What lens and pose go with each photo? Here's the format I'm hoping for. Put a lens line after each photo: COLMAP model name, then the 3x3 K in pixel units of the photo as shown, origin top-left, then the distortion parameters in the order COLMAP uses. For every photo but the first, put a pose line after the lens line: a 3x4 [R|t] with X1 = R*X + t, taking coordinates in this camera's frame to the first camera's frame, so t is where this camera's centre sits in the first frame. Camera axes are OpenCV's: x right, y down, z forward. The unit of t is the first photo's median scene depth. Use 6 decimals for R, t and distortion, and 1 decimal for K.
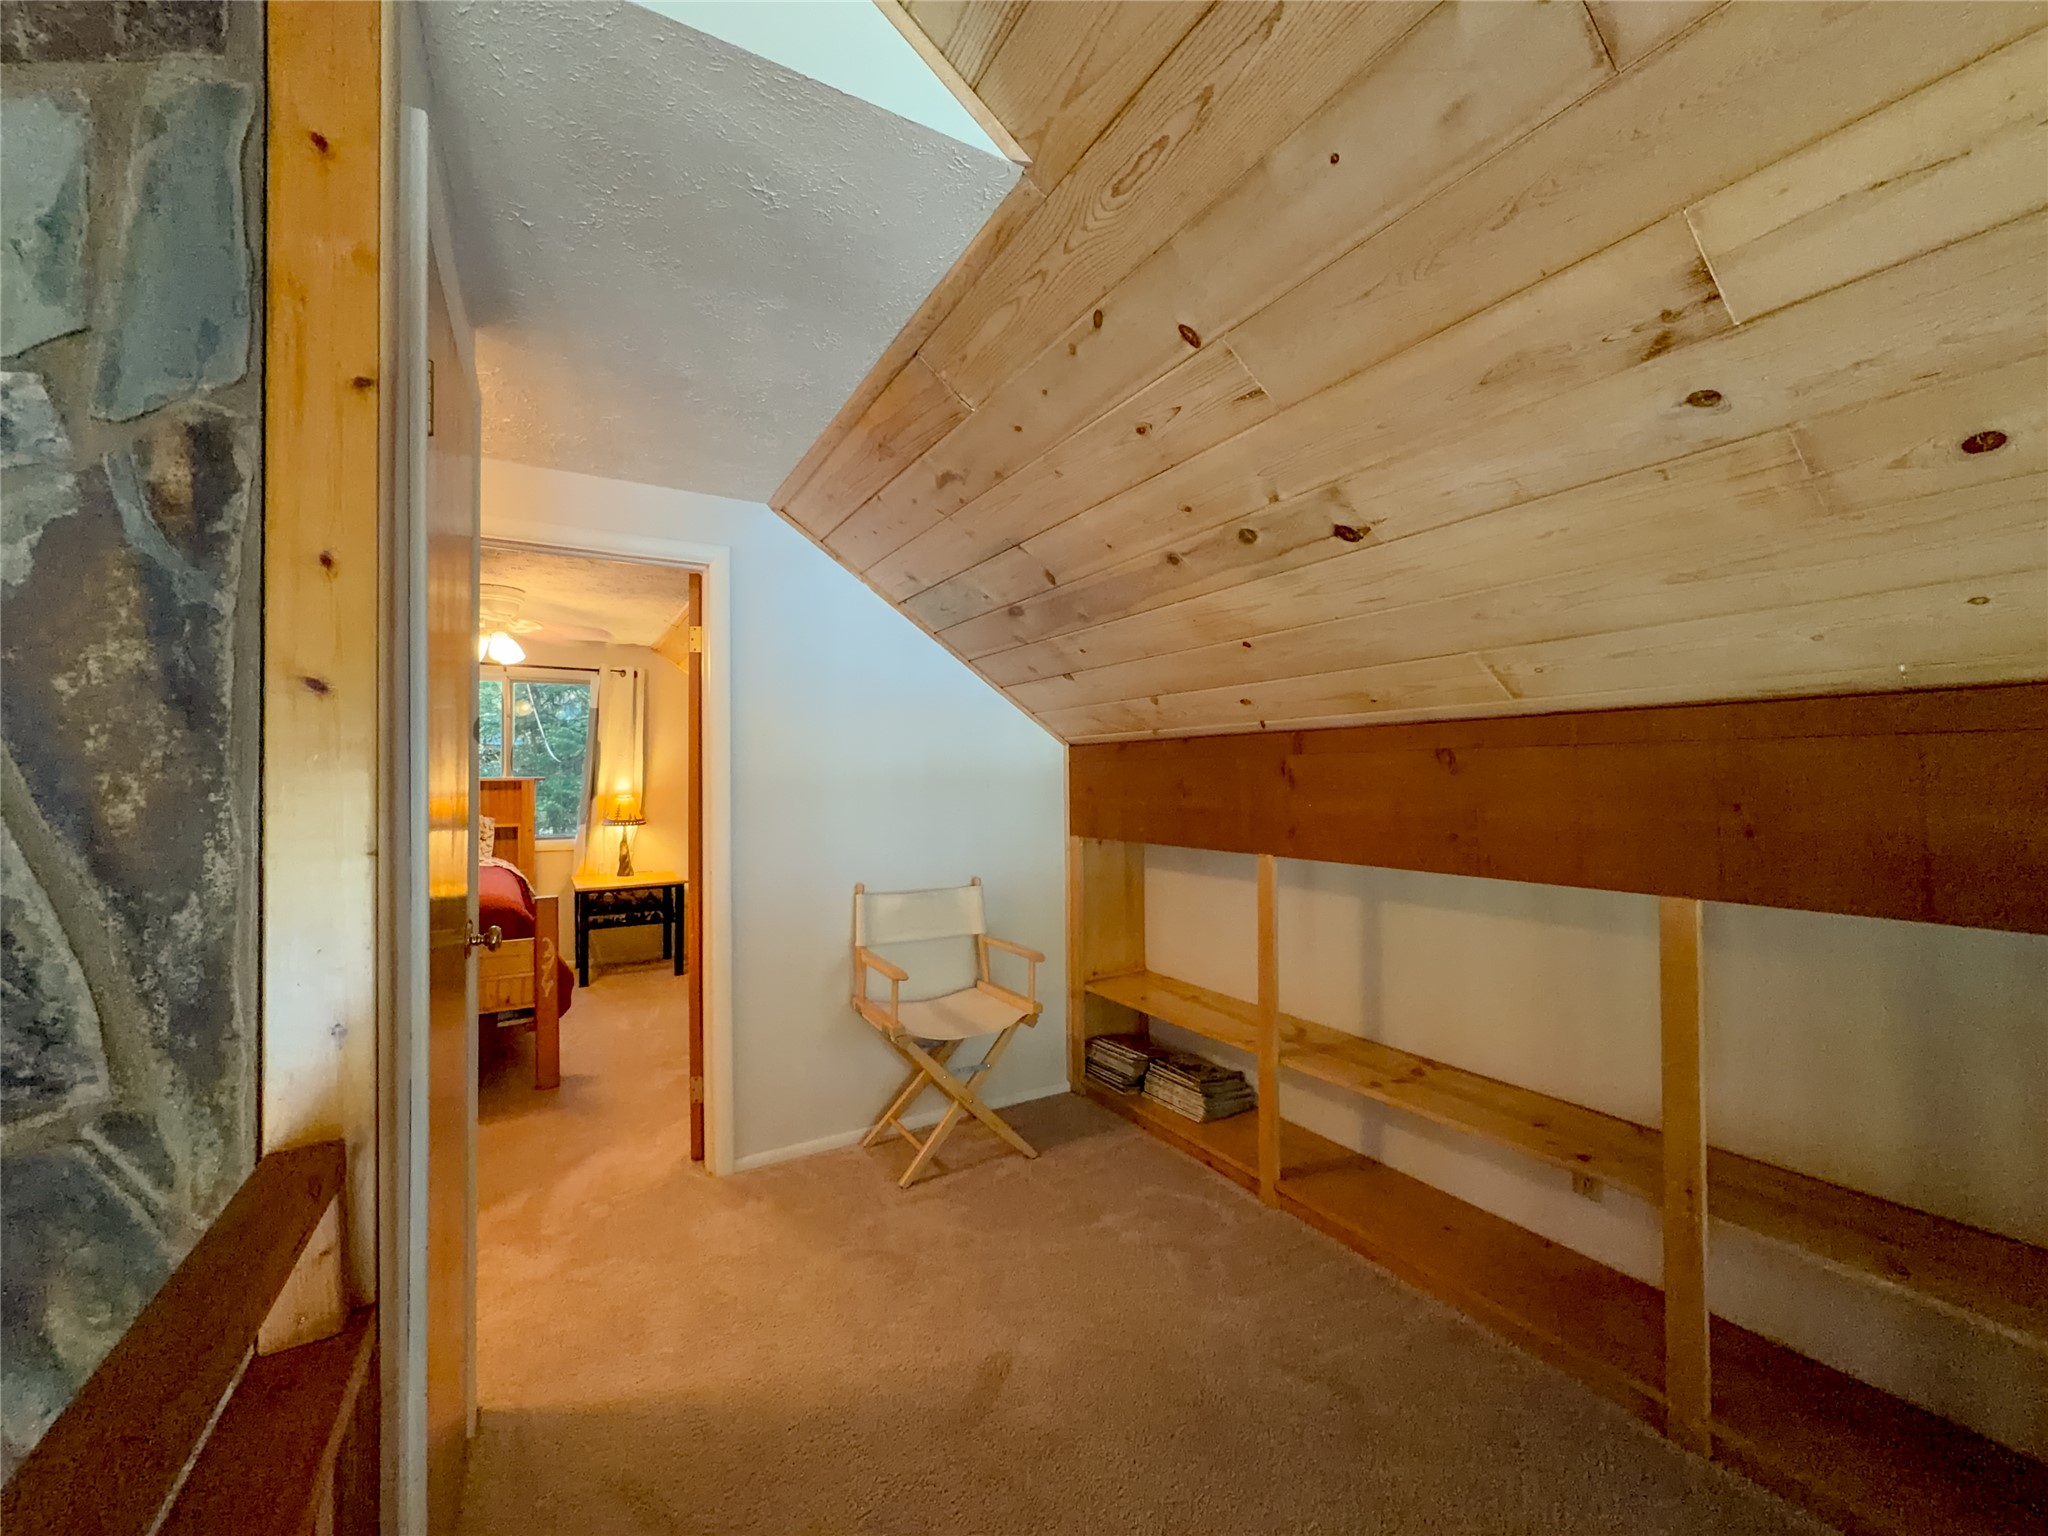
lens RADIAL K [[822.7, 0, 1041.3], [0, 822.7, 770.4], [0, 0, 1]] dist [-0.003525, 0.000886]
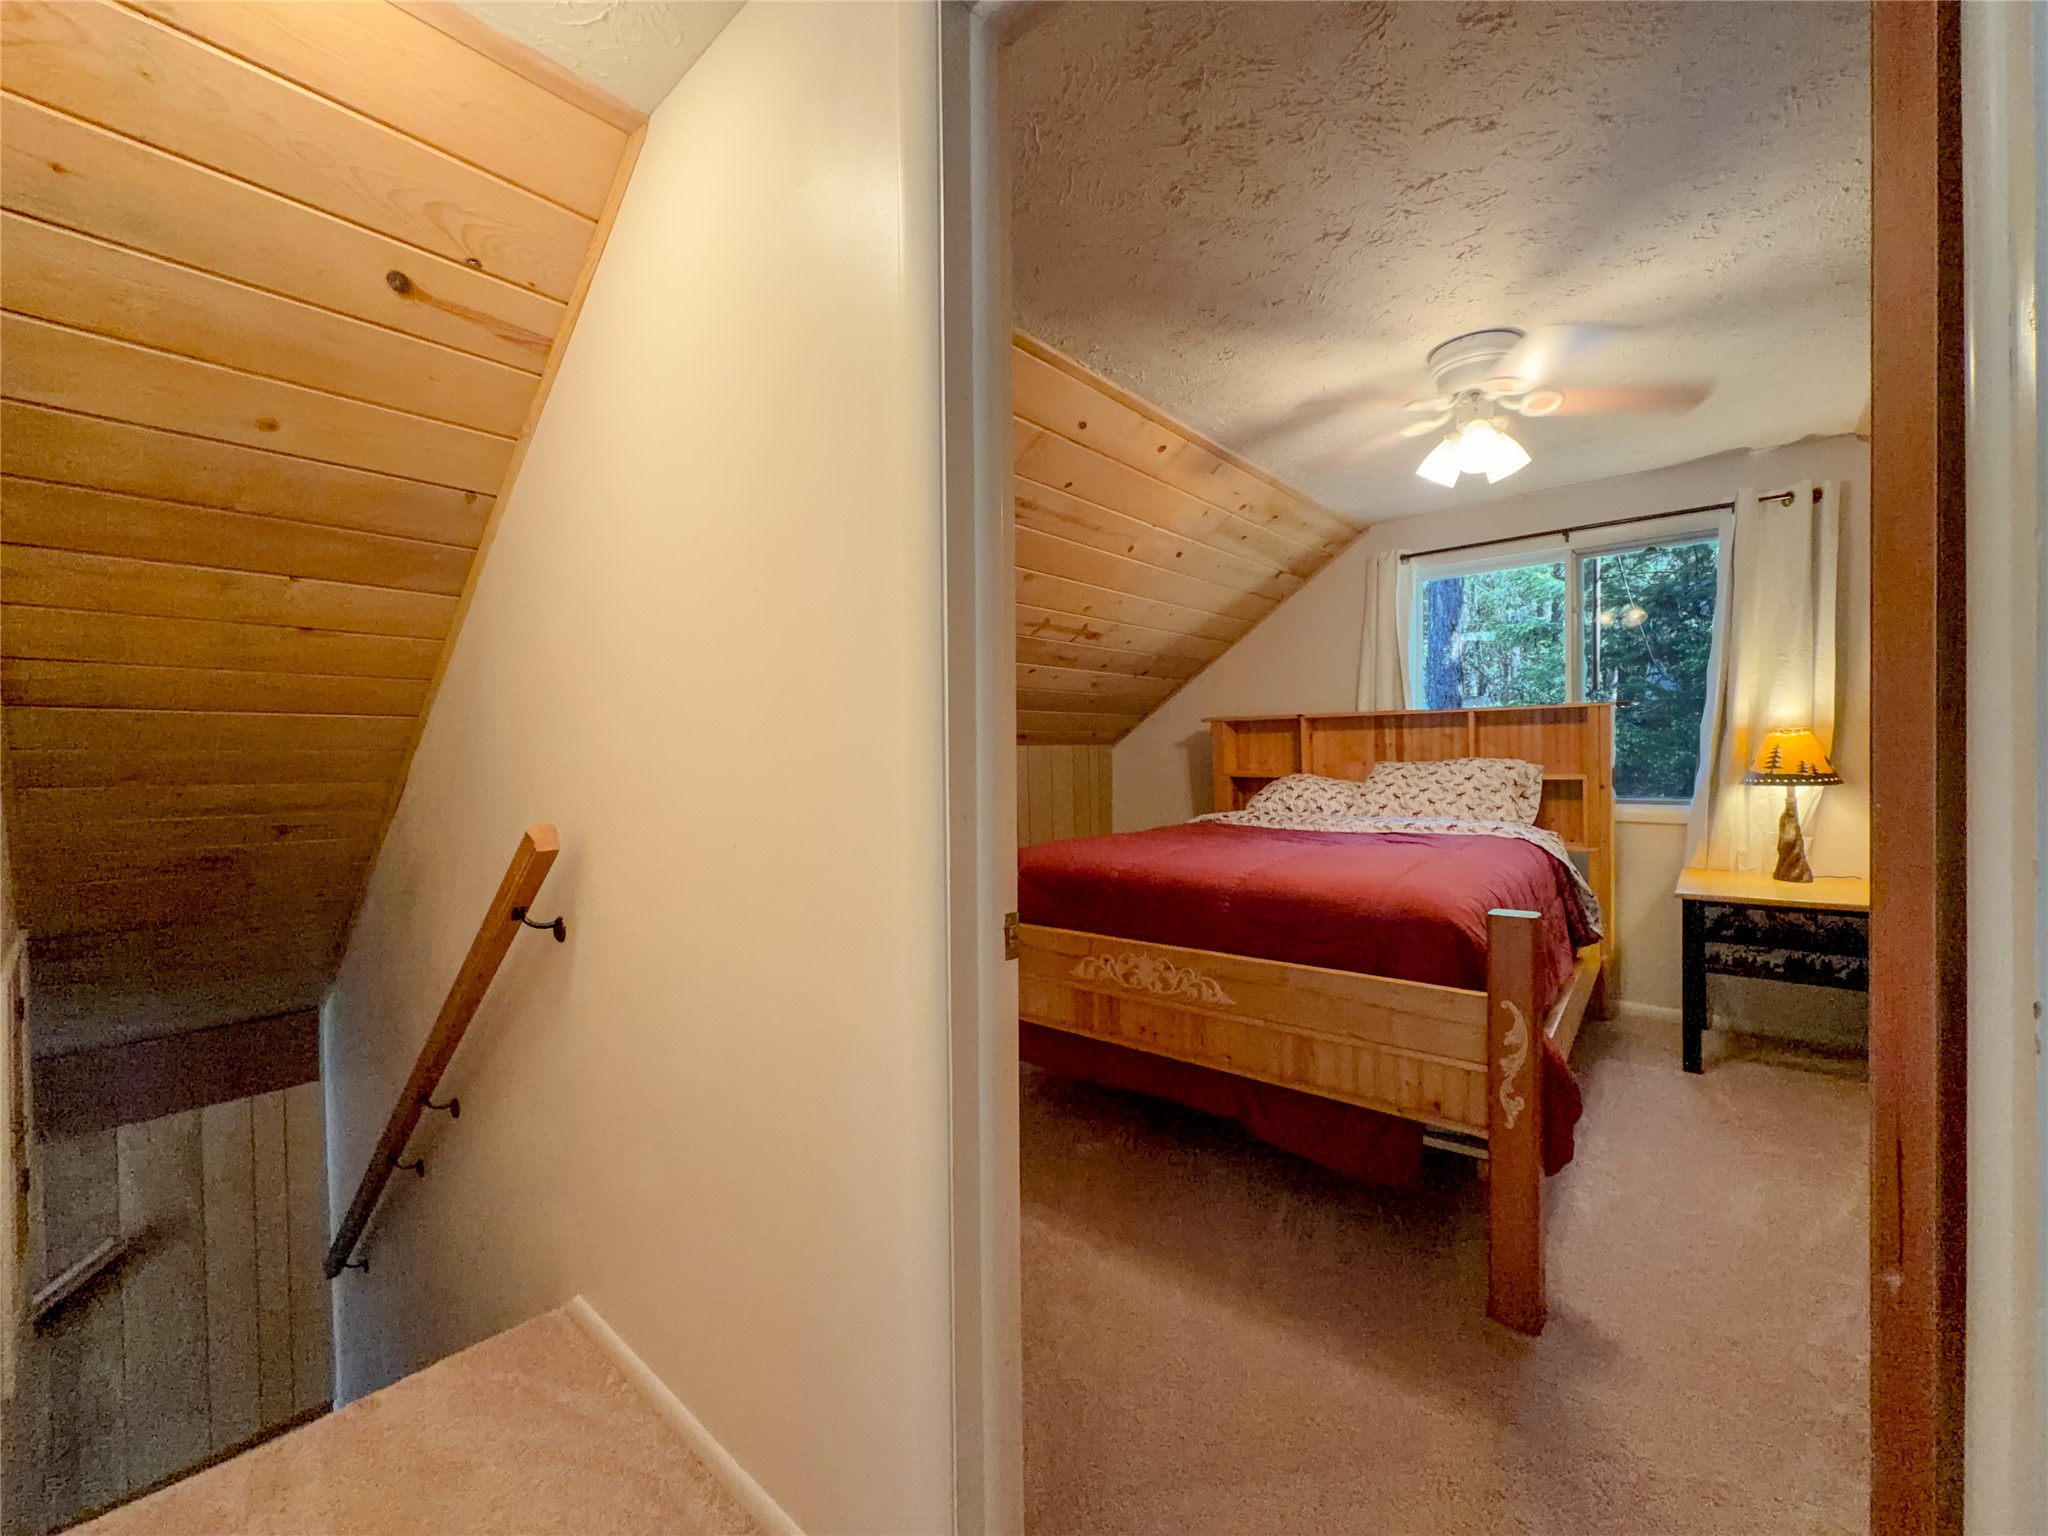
lens RADIAL K [[822.7, 0, 1041.5], [0, 822.7, 768.8], [0, 0, 1]] dist [-0.003525, 0.000886]
pose [[0.301455, 0.012440, -0.953399, -0.158801], [0.022727, 0.999537, 0.020228, 0.036619], [0.953210, -0.027765, 0.301033, 0.406009]]
